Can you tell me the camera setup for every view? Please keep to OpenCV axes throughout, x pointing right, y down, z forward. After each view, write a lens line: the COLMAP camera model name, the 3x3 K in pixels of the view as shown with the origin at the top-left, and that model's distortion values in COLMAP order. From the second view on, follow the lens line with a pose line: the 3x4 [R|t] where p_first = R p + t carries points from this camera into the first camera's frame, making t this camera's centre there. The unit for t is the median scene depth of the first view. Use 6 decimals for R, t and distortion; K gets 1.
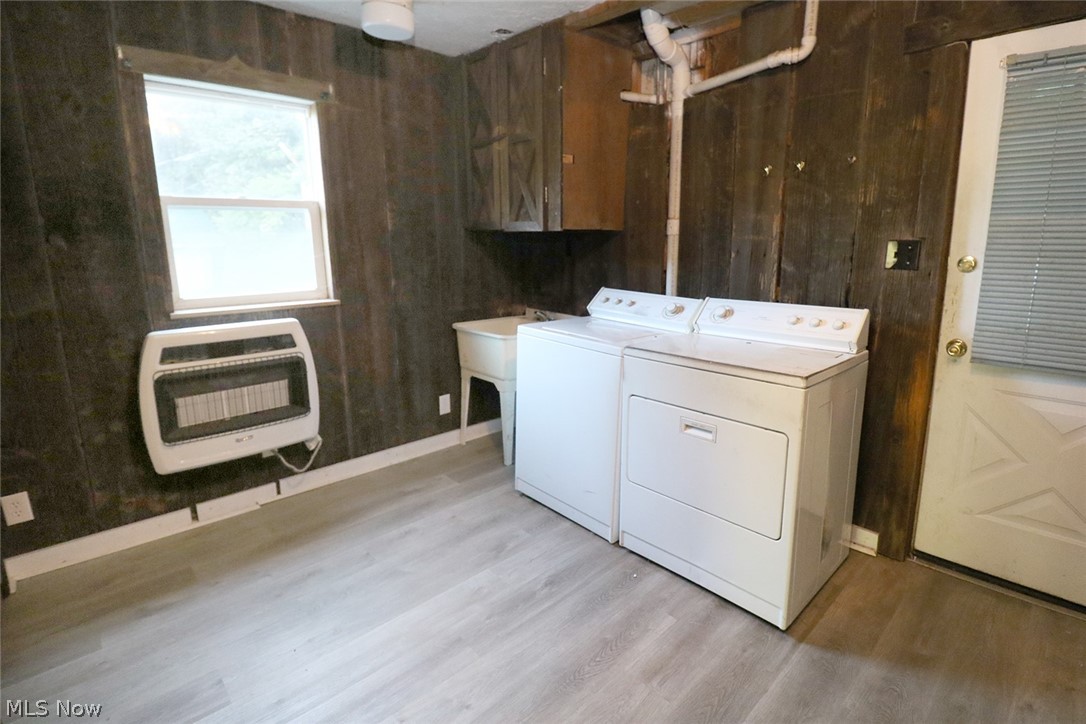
lens RADIAL K [[543.0, 0, 546.2], [0, 543.0, 338.1], [0, 0, 1]] dist [-0.000193, -0.014630]
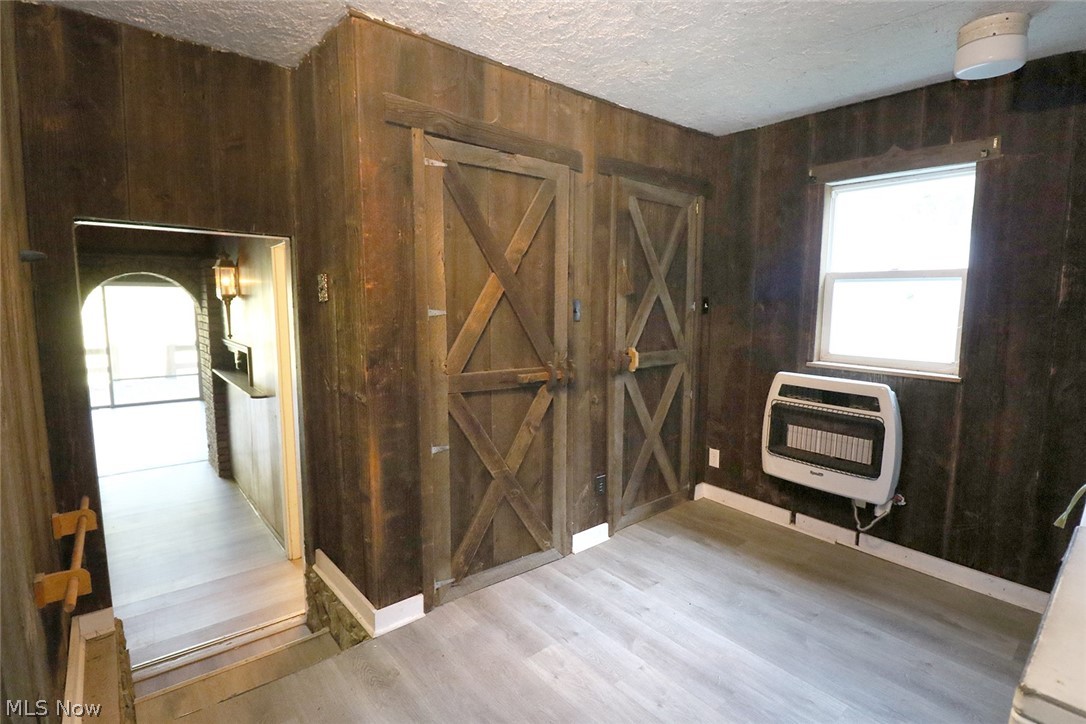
lens RADIAL K [[524.2, 0, 557.7], [0, 524.2, 363.2], [0, 0, 1]] dist [0.001075, -0.015149]
pose [[-0.069868, 0.125342, -0.989650, 0.563397], [-0.193360, 0.971558, 0.136702, -0.092346], [0.978637, 0.200910, -0.043645, 0.432626]]
